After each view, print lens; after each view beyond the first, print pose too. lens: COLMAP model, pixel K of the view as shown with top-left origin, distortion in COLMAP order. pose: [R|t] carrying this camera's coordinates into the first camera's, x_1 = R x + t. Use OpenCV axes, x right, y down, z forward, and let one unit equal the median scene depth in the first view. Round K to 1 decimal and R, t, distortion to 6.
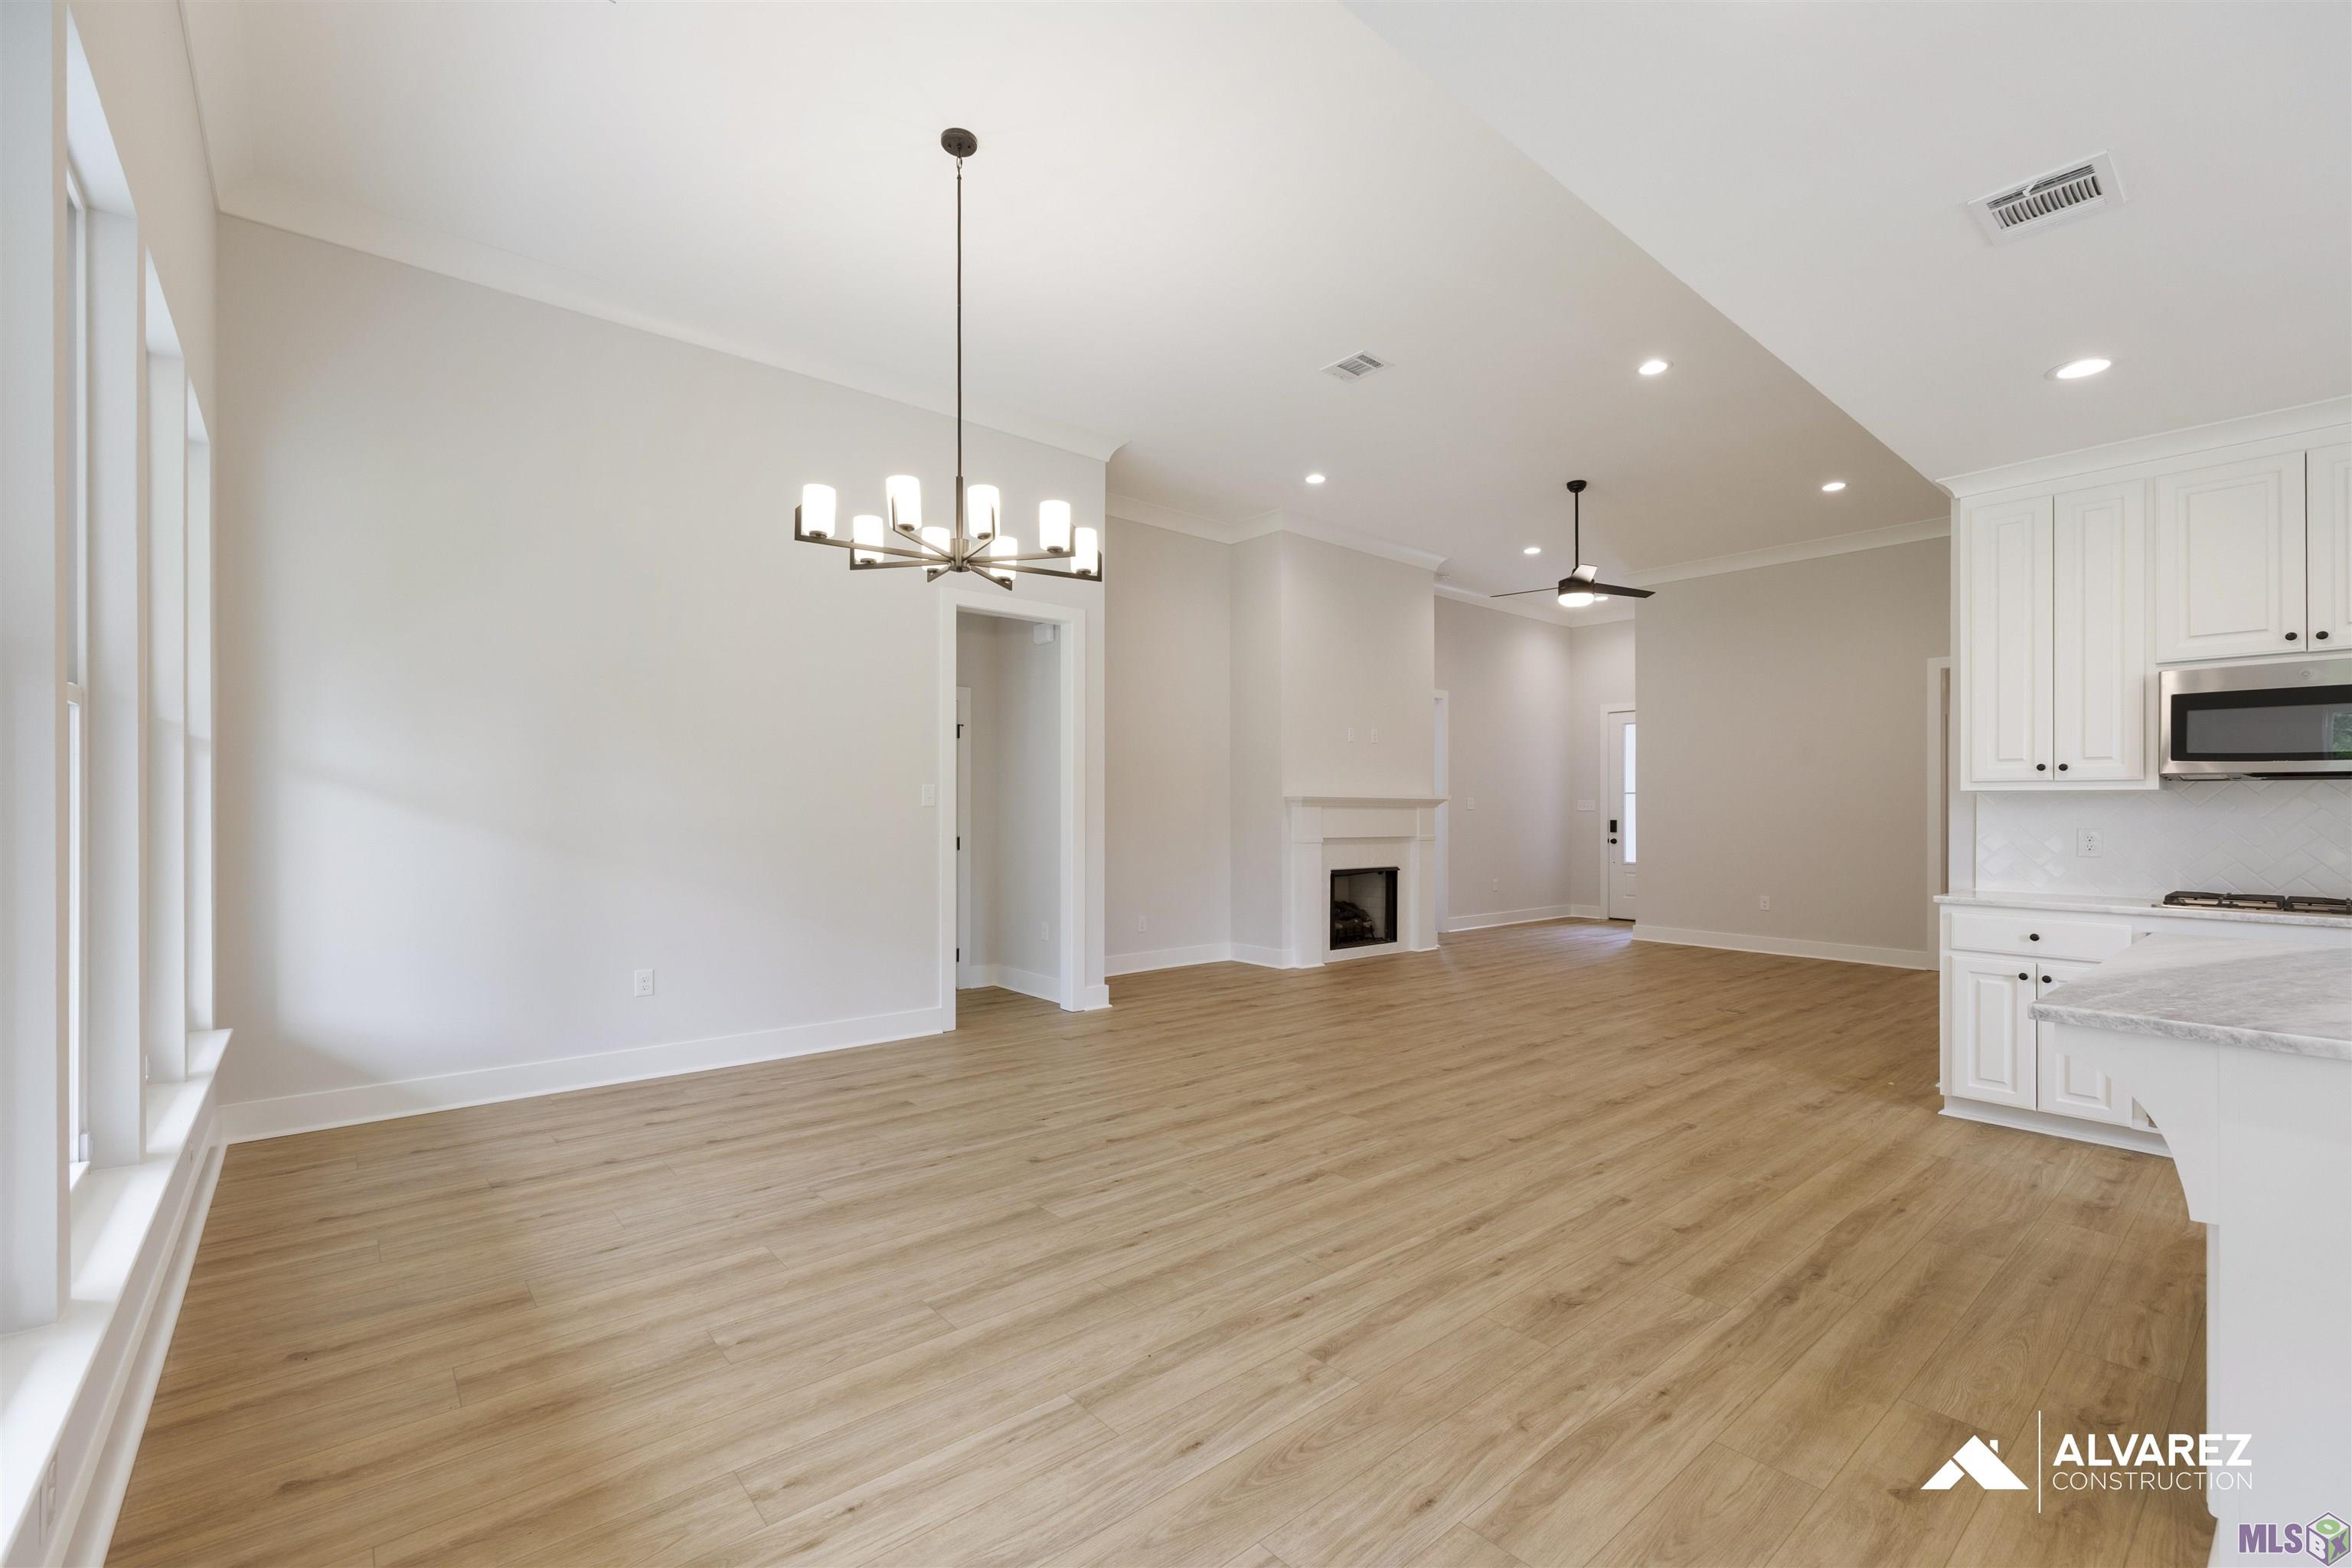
lens RADIAL K [[997.4, 0, 1170.4], [0, 997.4, 815.3], [0, 0, 1]] dist [0.000384, 0.000115]
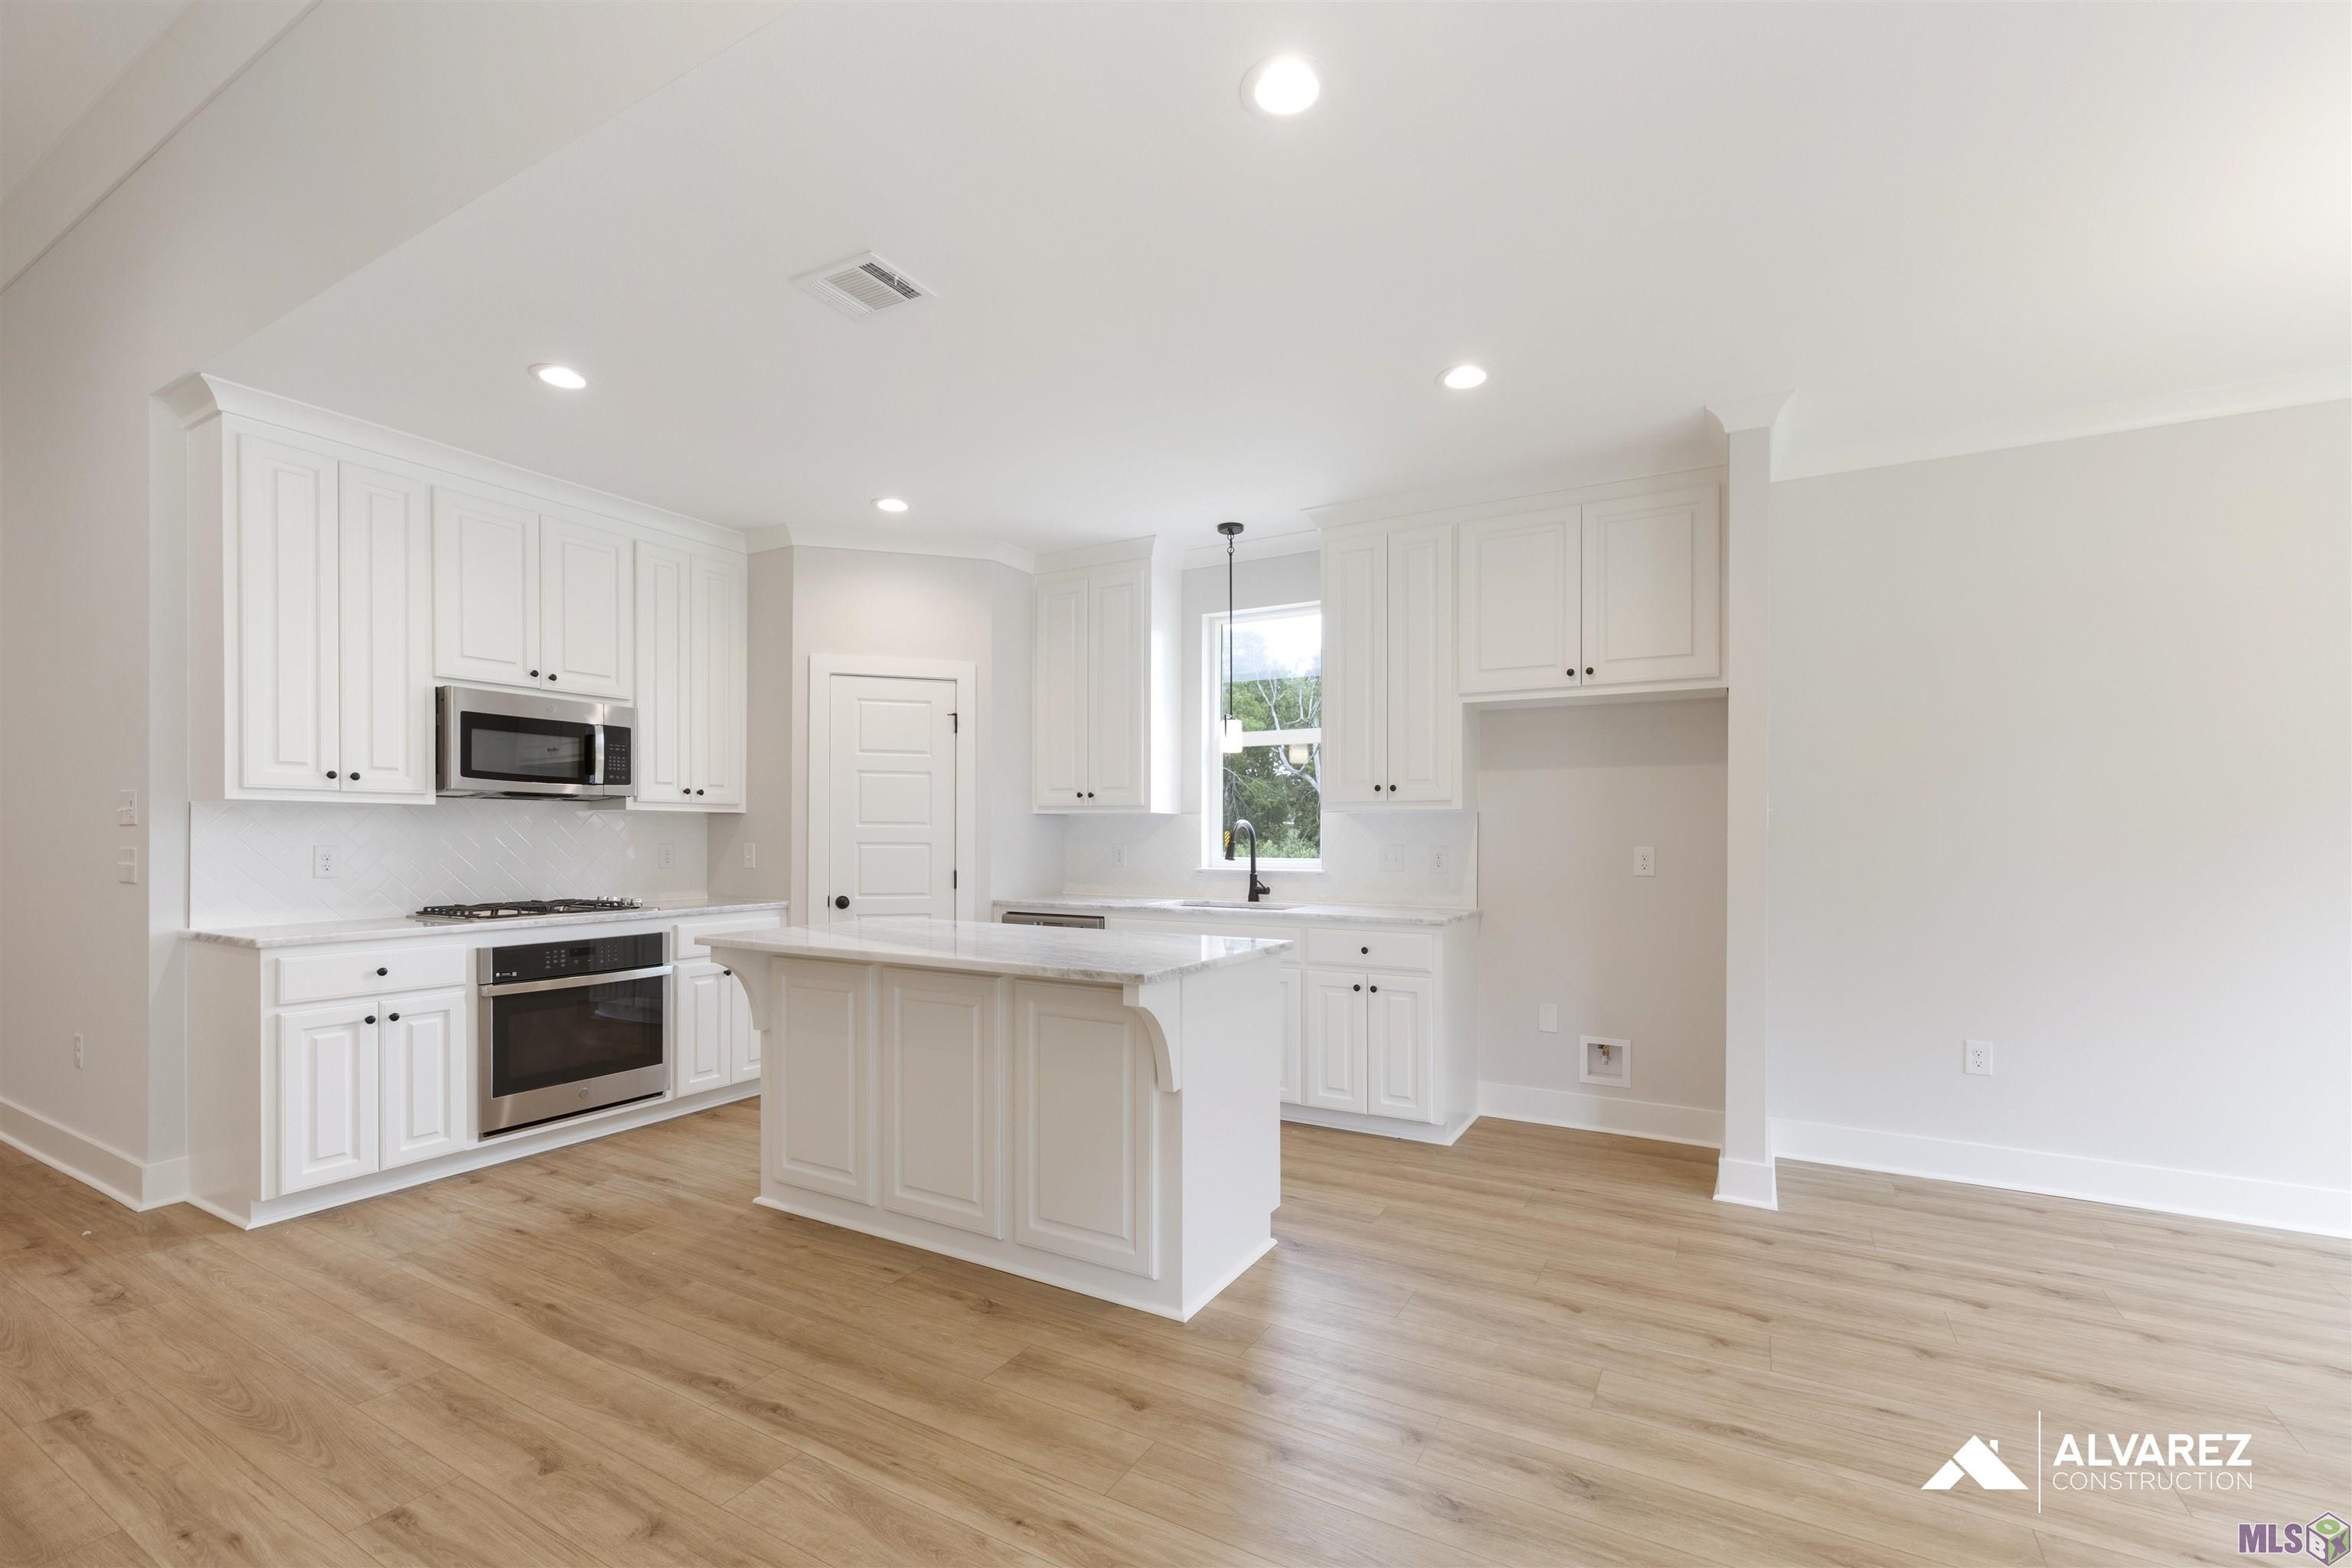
lens RADIAL K [[1010.0, 0, 1170.8], [0, 1010.0, 833.3], [0, 0, 1]] dist [0.001597, 0.000539]
pose [[-0.338723, -0.007659, 0.940855, -0.229245], [0.000728, 0.999964, 0.008402, -0.006071], [-0.940886, 0.003531, -0.338705, 0.770206]]
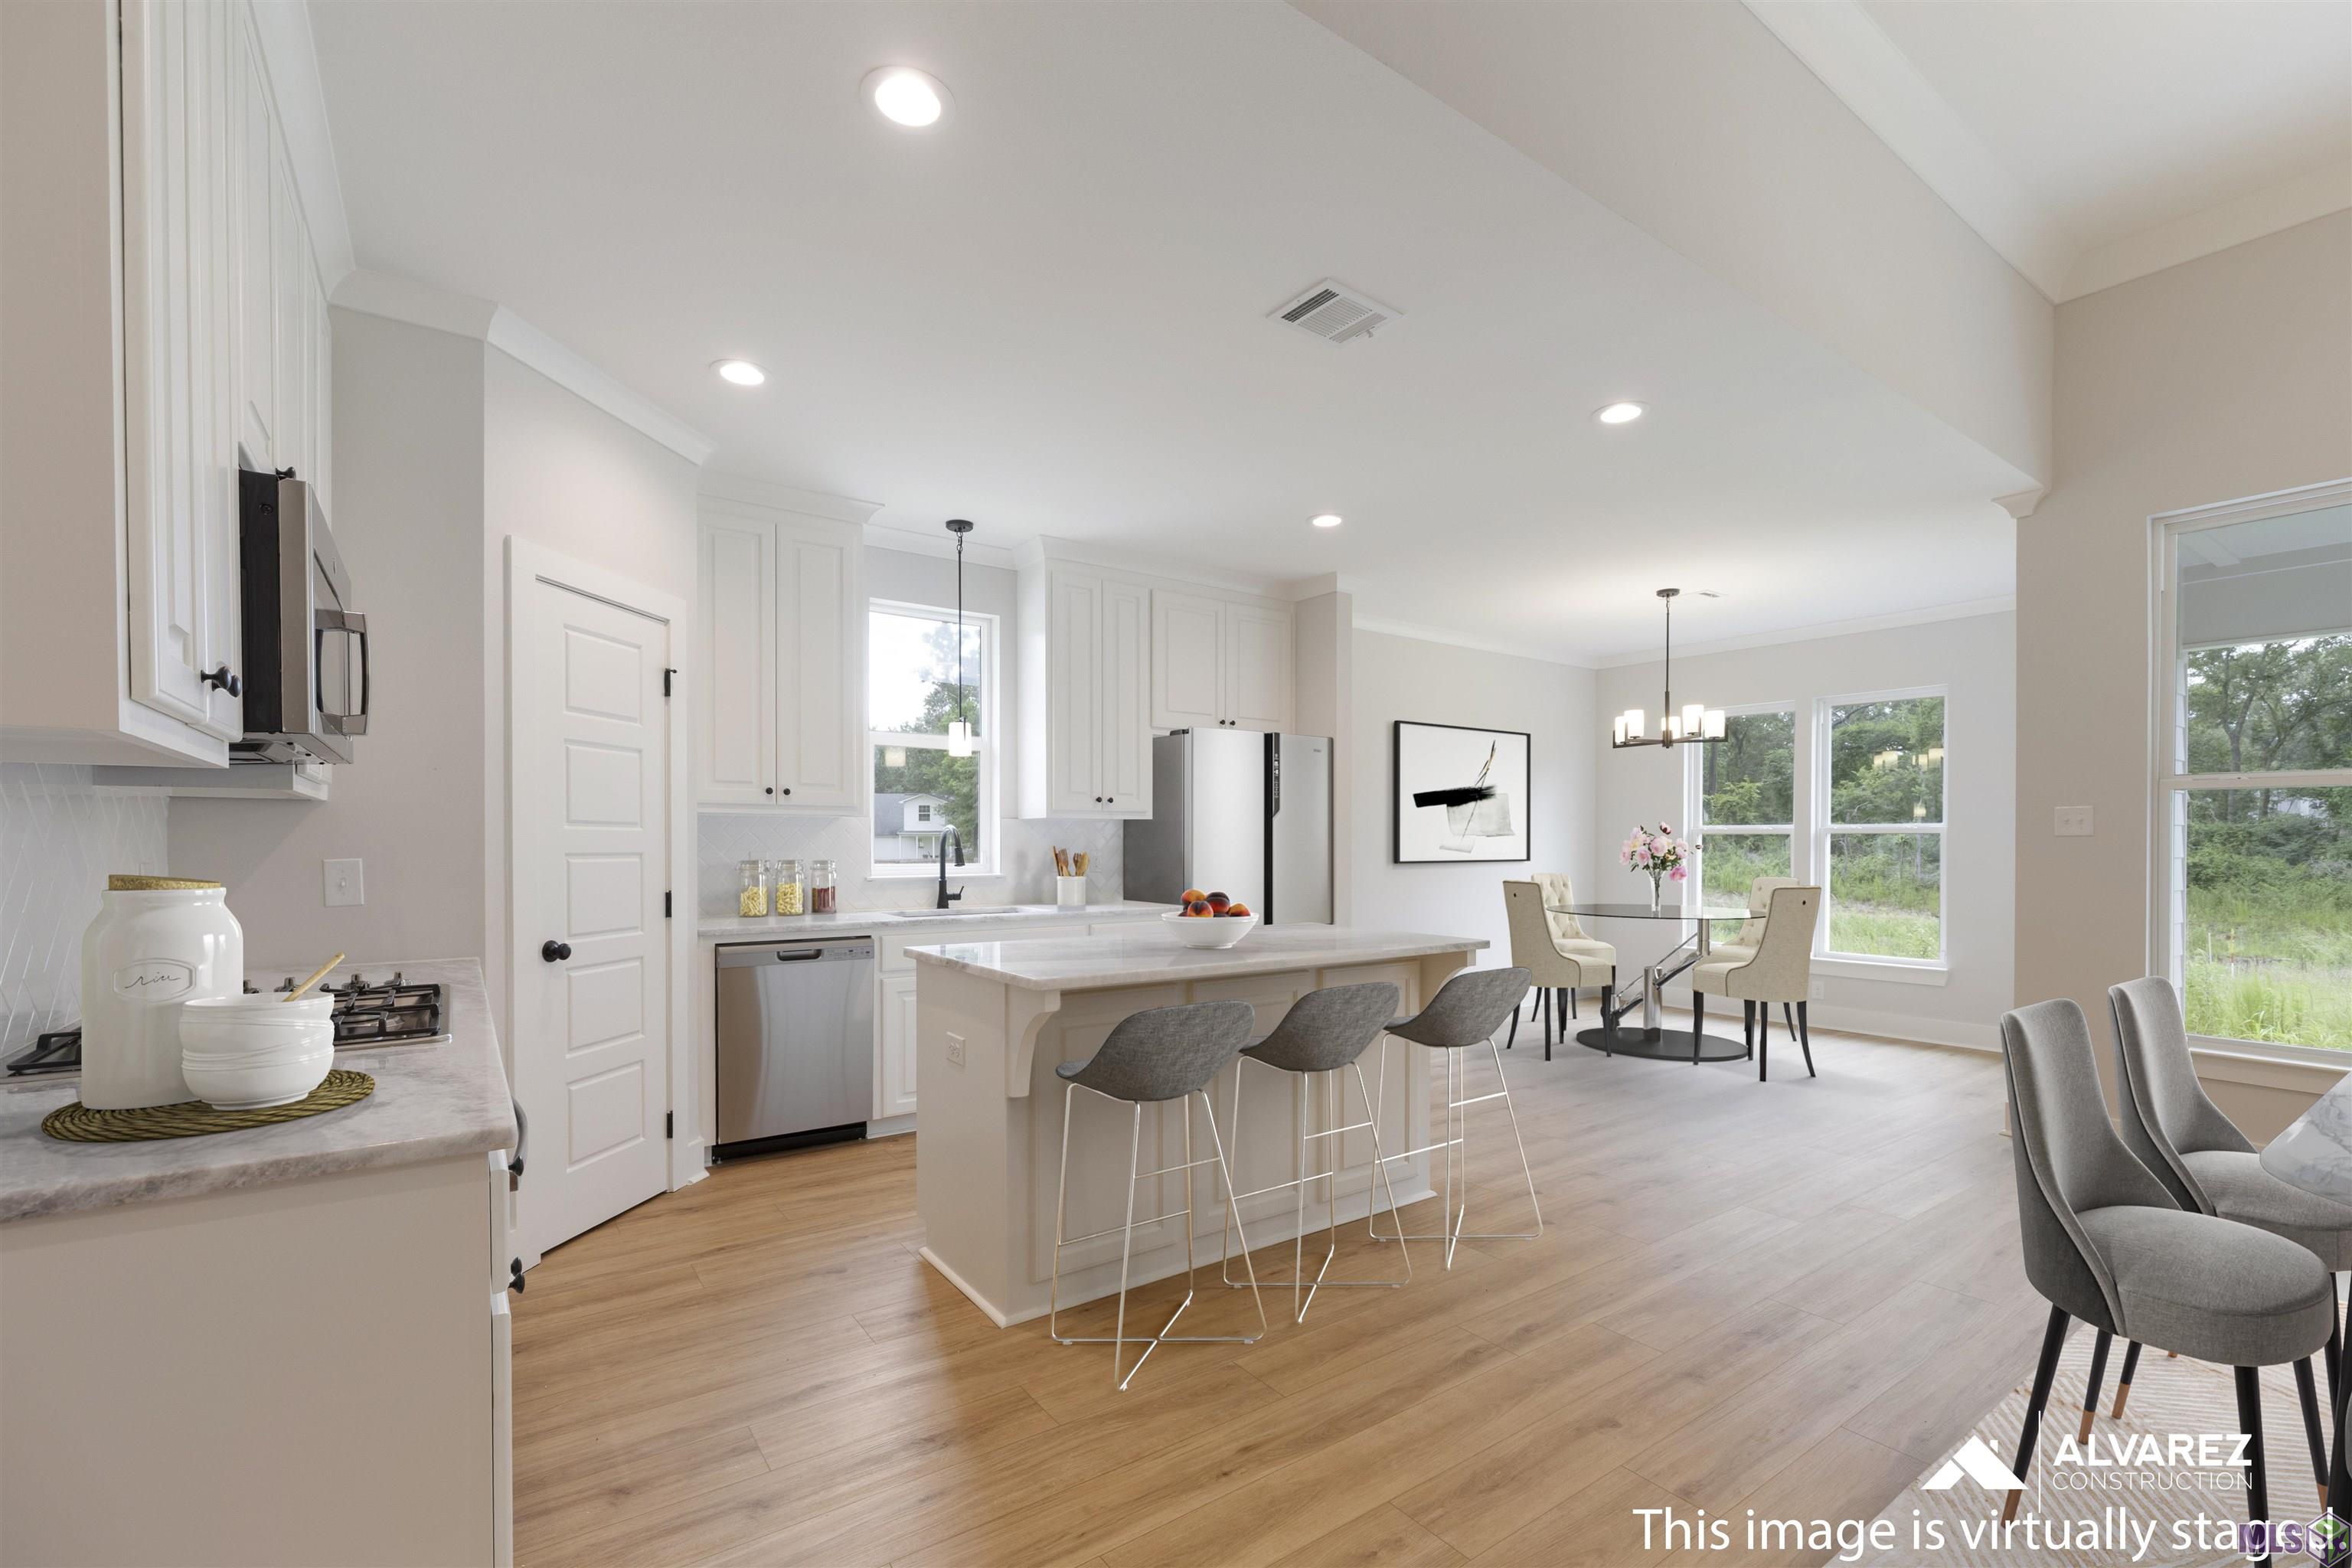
lens RADIAL K [[1014.2, 0, 1178.5], [0, 1014.2, 844.2], [0, 0, 1]] dist [-0.001616, -0.000155]
pose [[-0.996654, -0.009257, 0.081216, 0.702144], [-0.008405, 0.999906, 0.010818, -0.004283], [-0.081308, 0.010099, -0.996638, 1.602130]]
